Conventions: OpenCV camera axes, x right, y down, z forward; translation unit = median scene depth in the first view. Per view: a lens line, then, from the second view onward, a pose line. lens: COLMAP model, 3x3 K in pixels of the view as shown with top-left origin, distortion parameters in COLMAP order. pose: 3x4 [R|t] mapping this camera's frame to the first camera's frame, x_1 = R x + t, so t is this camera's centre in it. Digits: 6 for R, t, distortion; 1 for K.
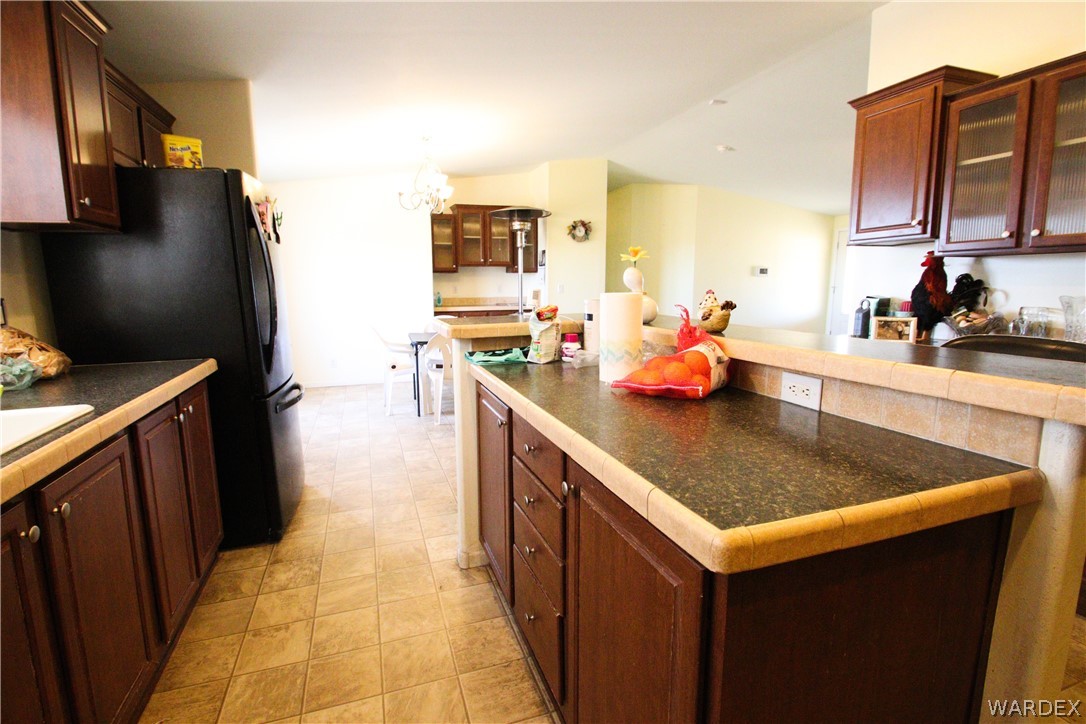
lens RADIAL K [[506.2, 0, 539.0], [0, 506.2, 359.7], [0, 0, 1]] dist [-0.005640, -0.009382]
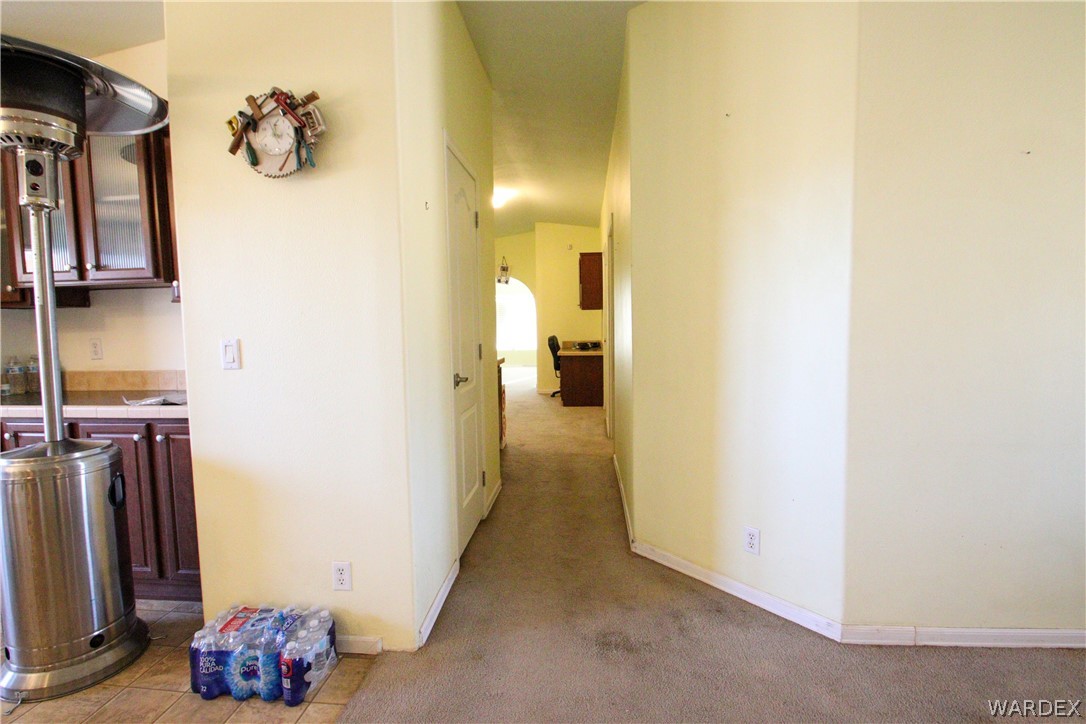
lens RADIAL K [[506.2, 0, 544.3], [0, 506.2, 362.7], [0, 0, 1]] dist [-0.005640, -0.009382]
pose [[0.916271, 0.020119, -0.400054, 0.317228], [-0.045135, 0.997563, -0.053208, -0.131863], [0.398009, 0.066809, 0.914946, 0.839518]]
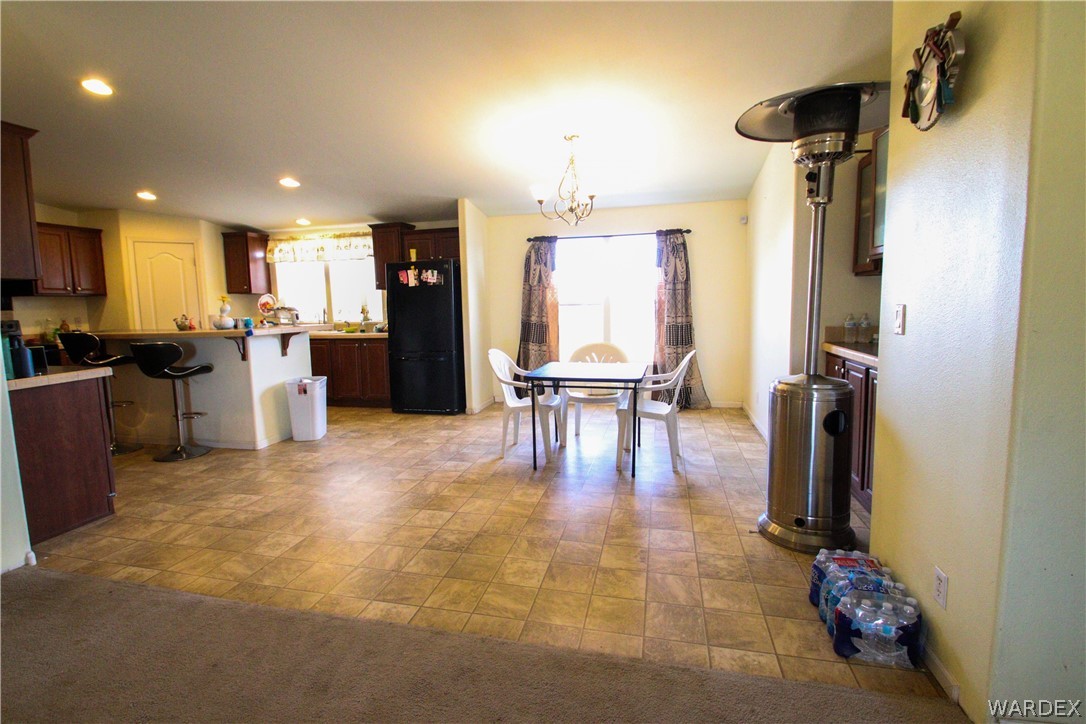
lens RADIAL K [[506.2, 0, 540.5], [0, 506.2, 360.9], [0, 0, 1]] dist [-0.005640, -0.009382]
pose [[-0.538960, 0.110015, -0.835116, 0.396618], [-0.105281, 0.974861, 0.196370, -0.155355], [0.835726, 0.193758, -0.513829, 1.009955]]
